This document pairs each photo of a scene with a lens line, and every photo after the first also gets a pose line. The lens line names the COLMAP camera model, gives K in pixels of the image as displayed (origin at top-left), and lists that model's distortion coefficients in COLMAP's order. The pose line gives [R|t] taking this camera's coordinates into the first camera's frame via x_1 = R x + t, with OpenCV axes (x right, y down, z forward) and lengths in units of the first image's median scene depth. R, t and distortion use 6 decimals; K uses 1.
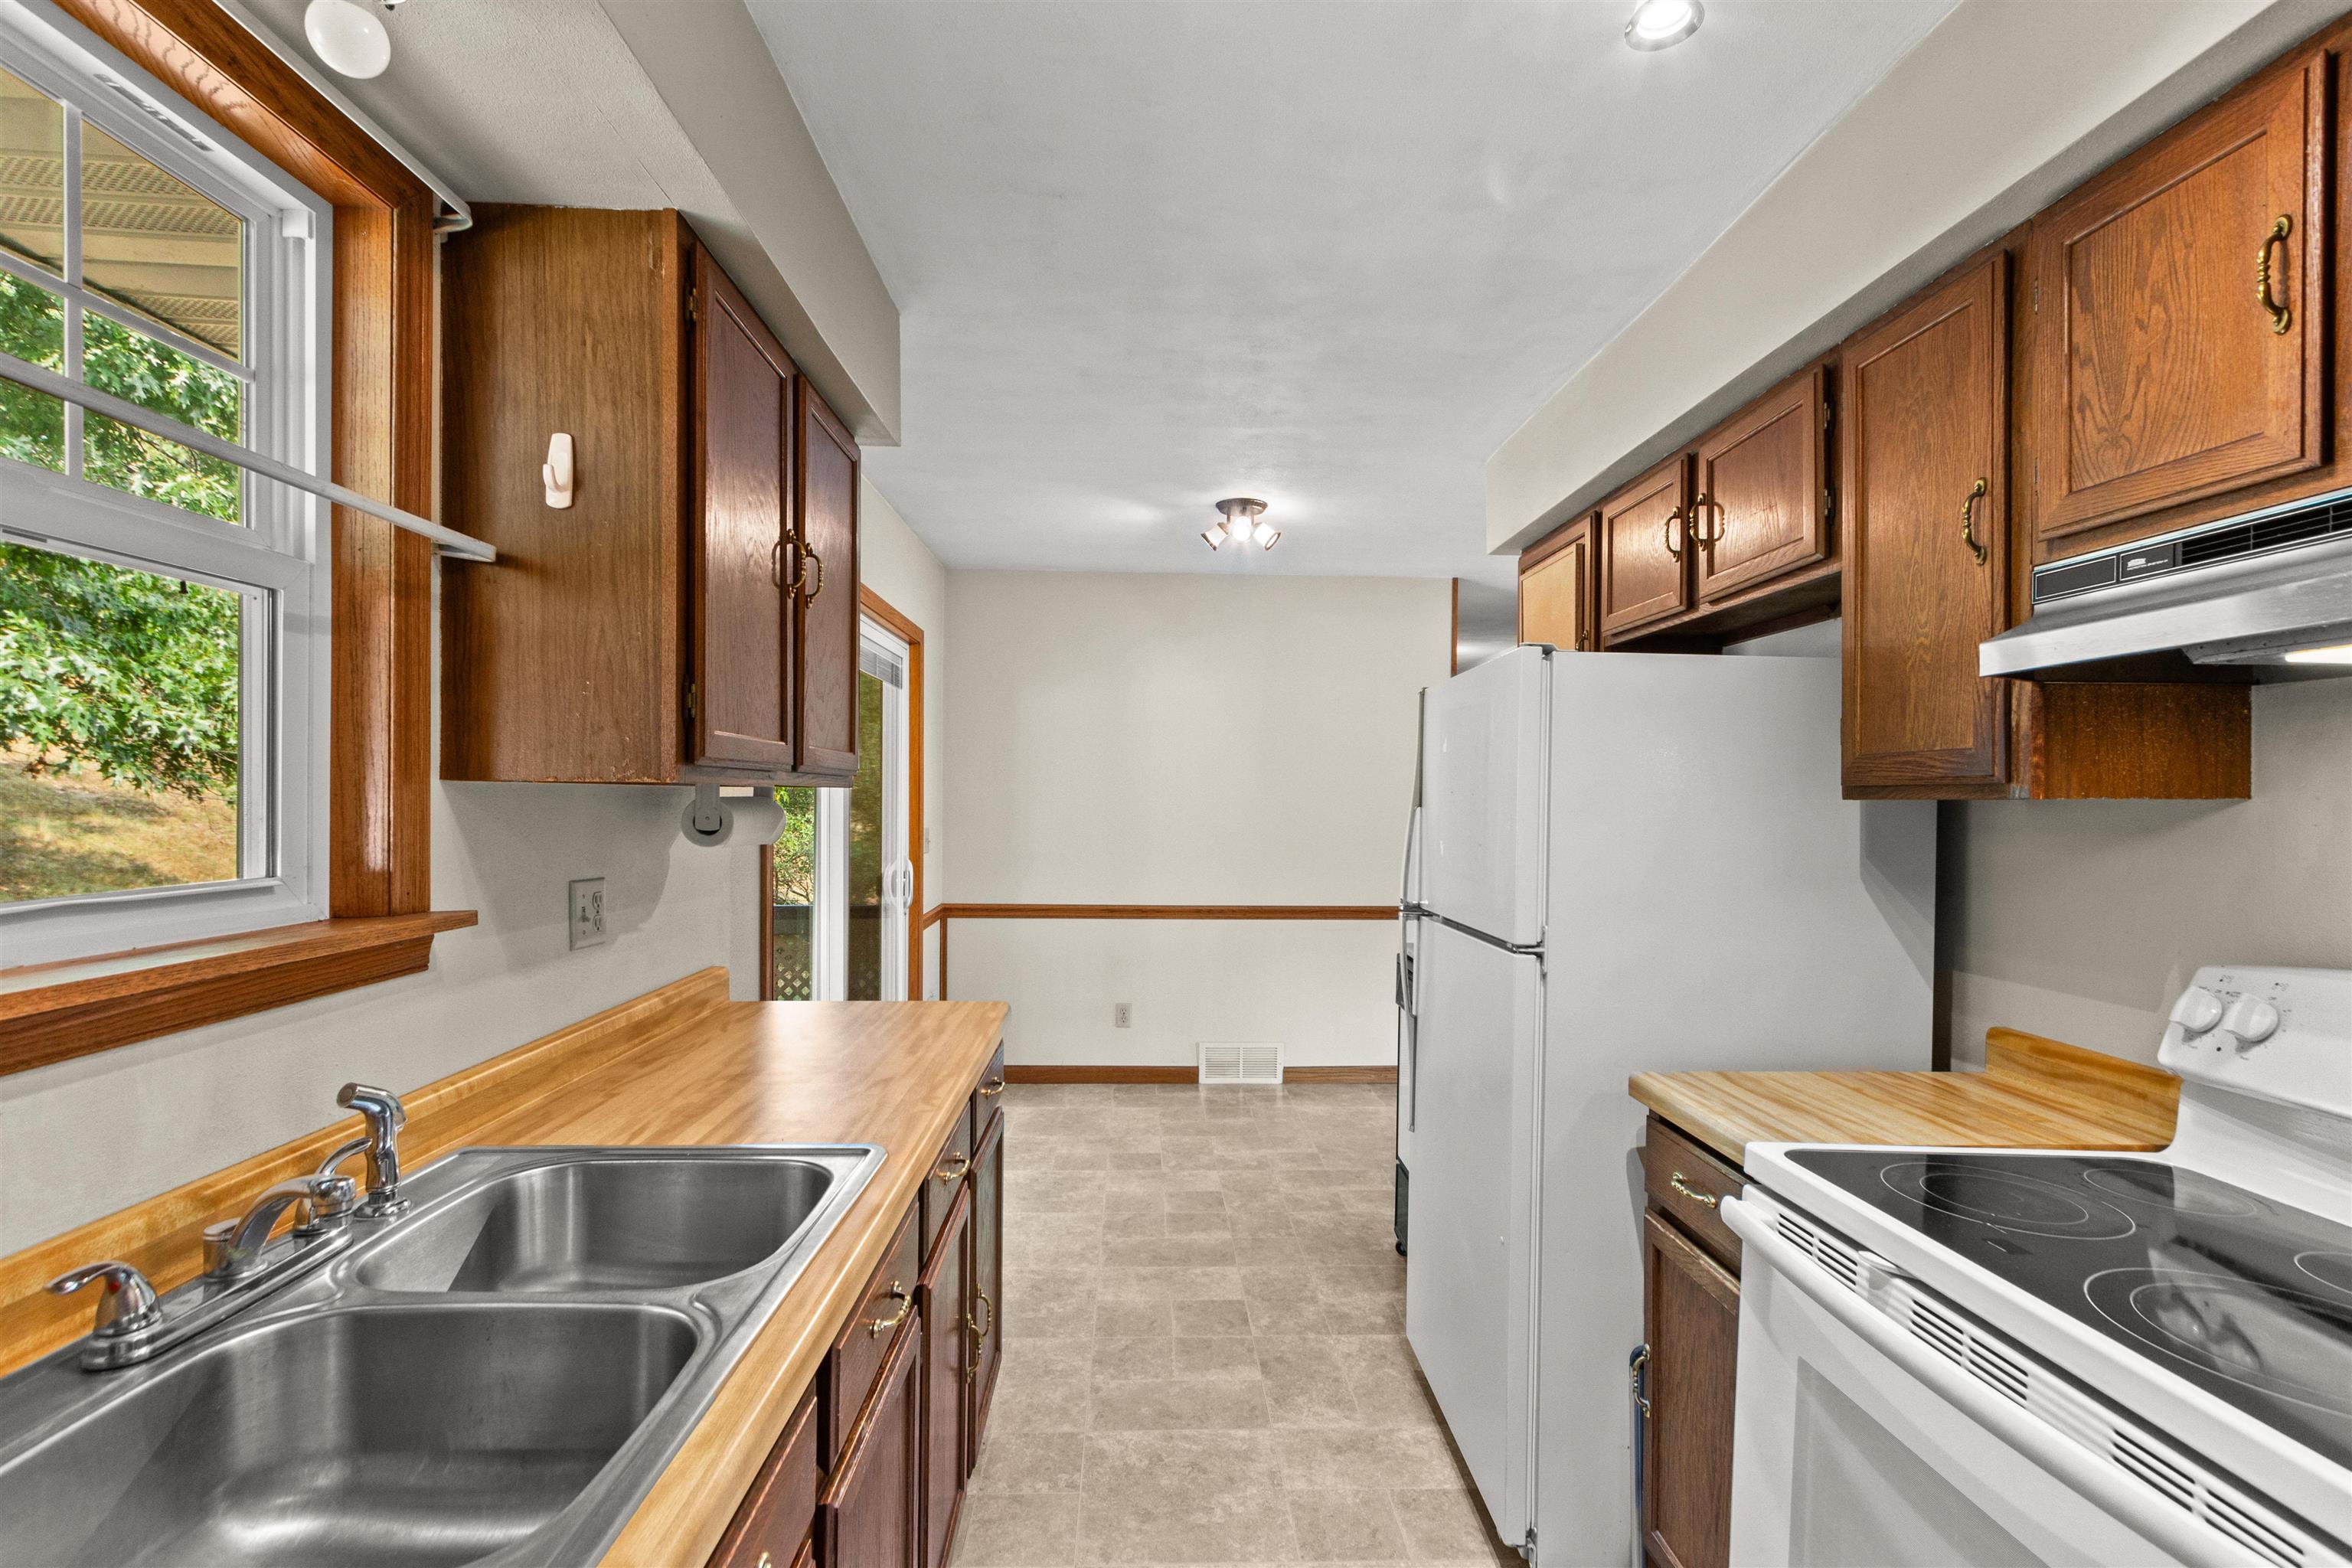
lens RADIAL K [[1091.7, 0, 1185.6], [0, 1091.7, 791.3], [0, 0, 1]] dist [0.003366, -0.001148]
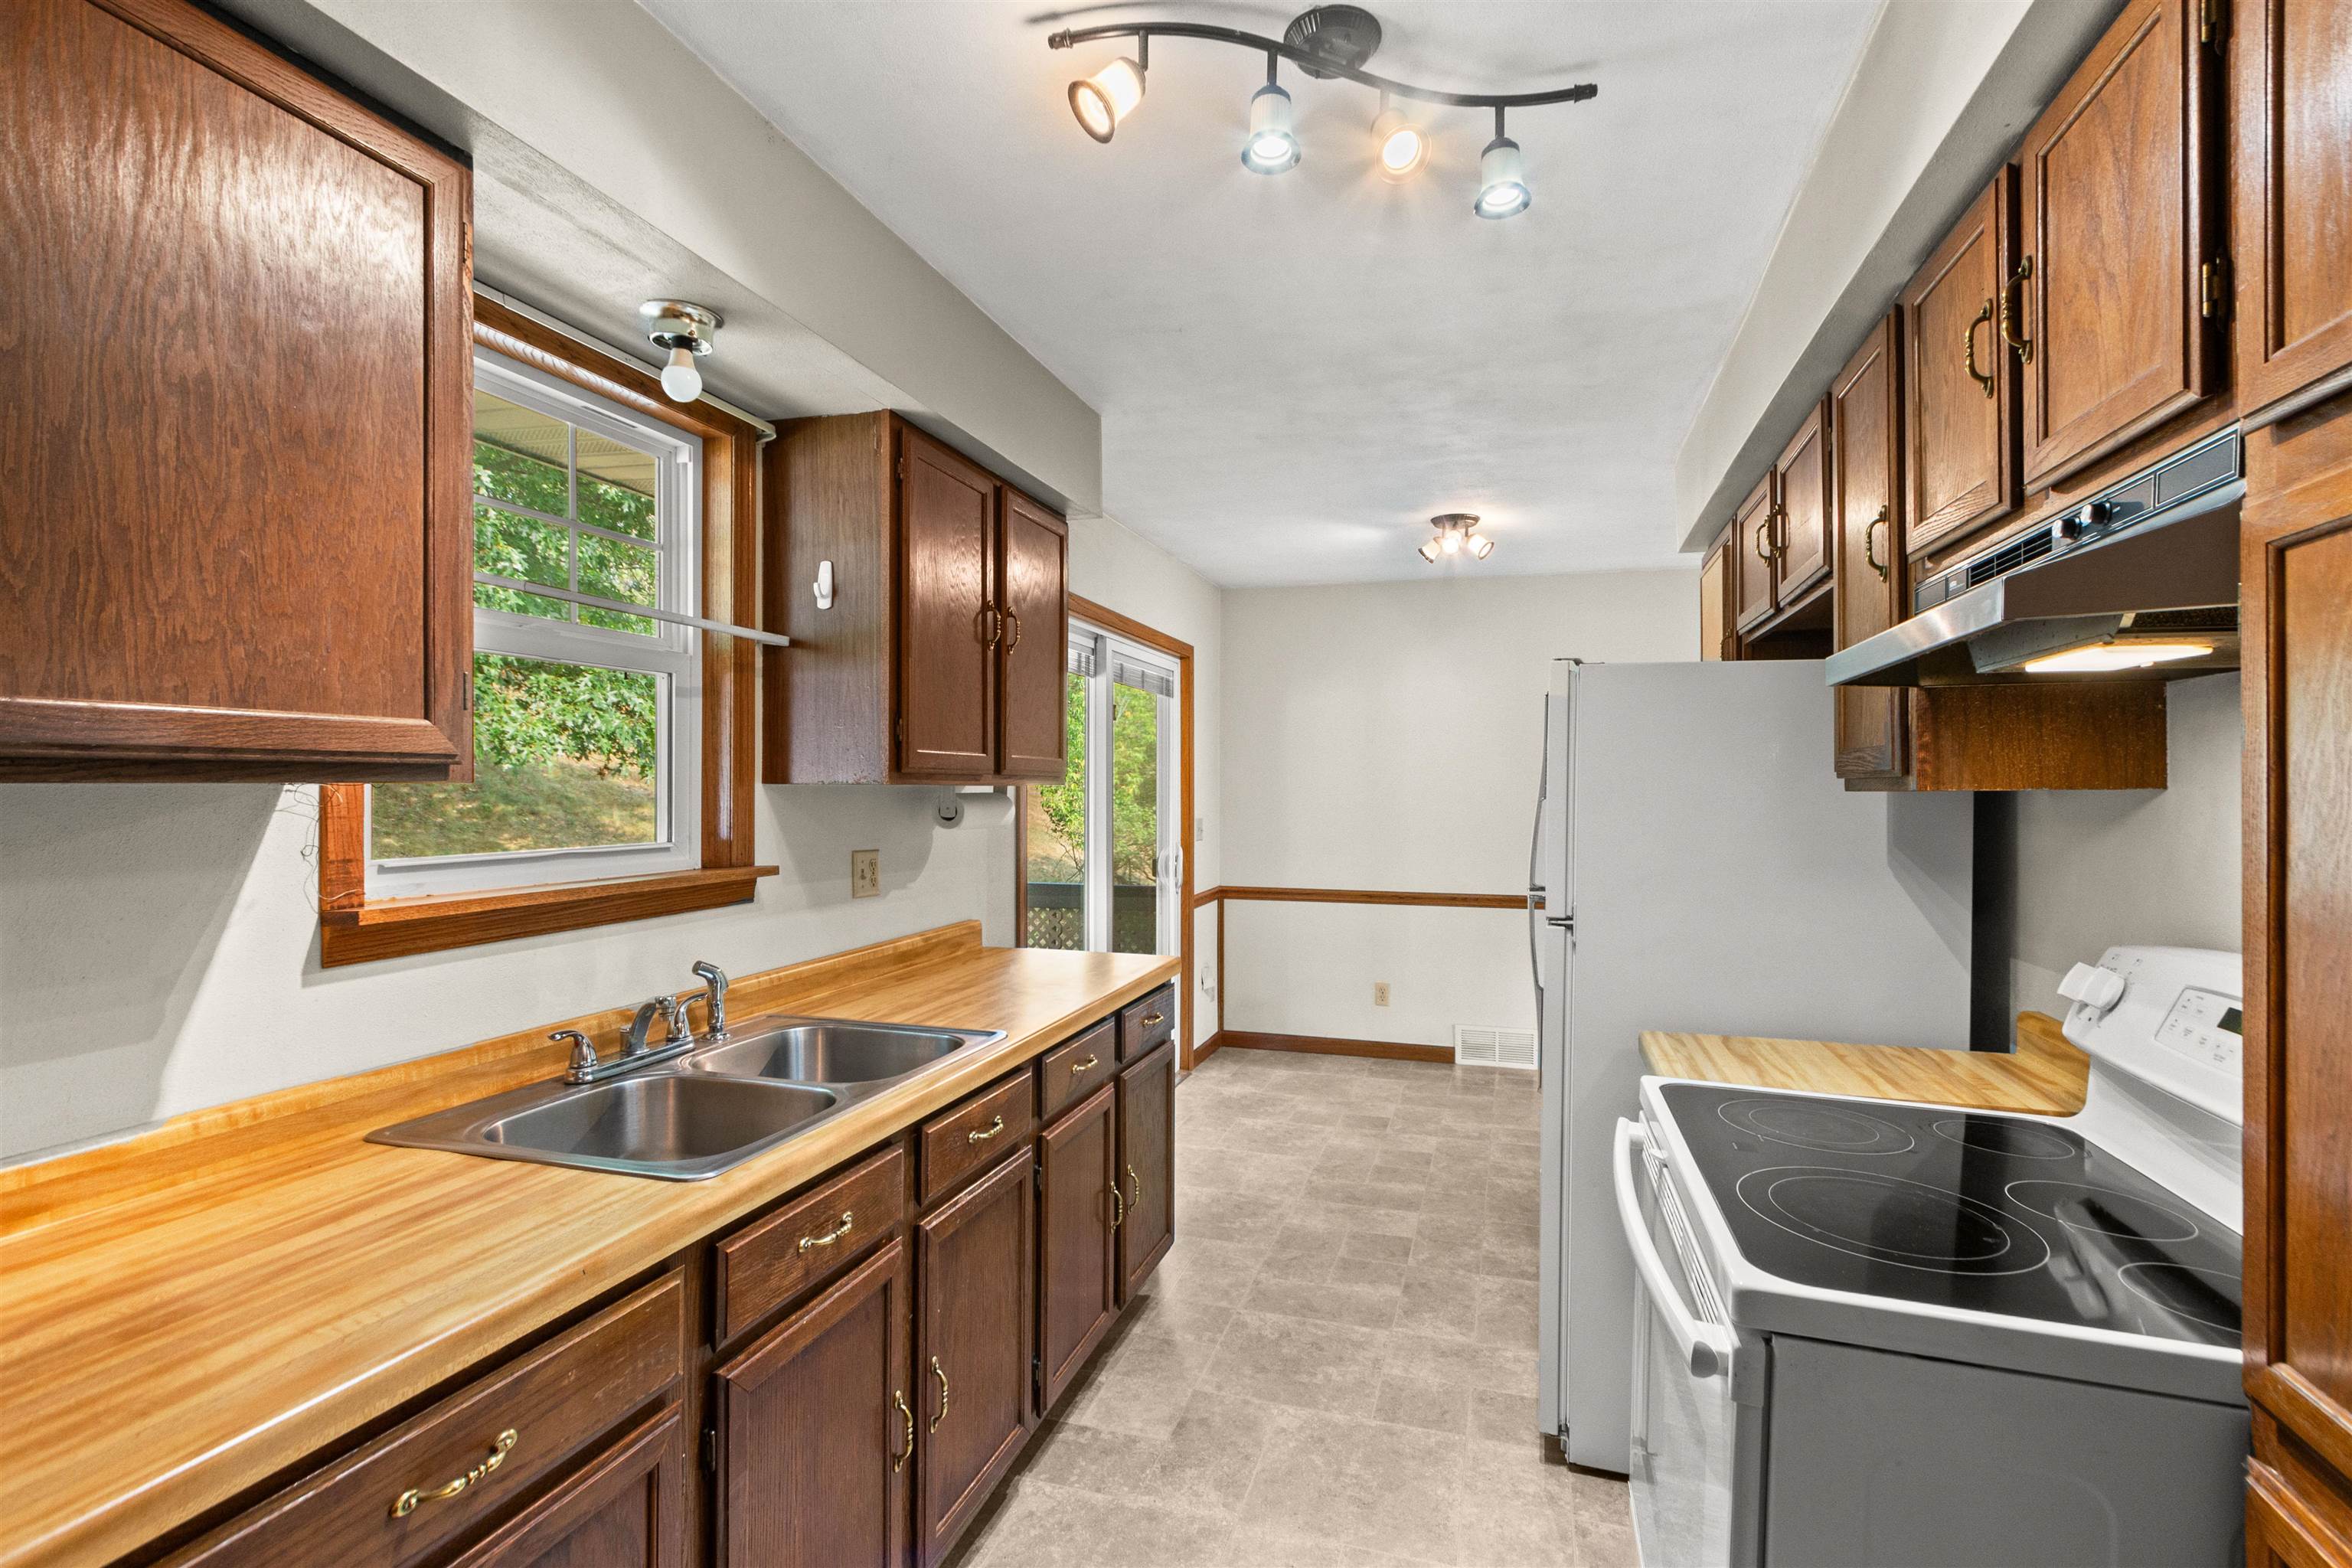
lens RADIAL K [[1095.0, 0, 1181.1], [0, 1095.0, 770.0], [0, 0, 1]] dist [0.010387, -0.004289]
pose [[0.945201, -0.011273, -0.326295, 0.258731], [0.006975, 0.999873, -0.014337, -0.001884], [0.326416, 0.011275, 0.945159, -0.193347]]
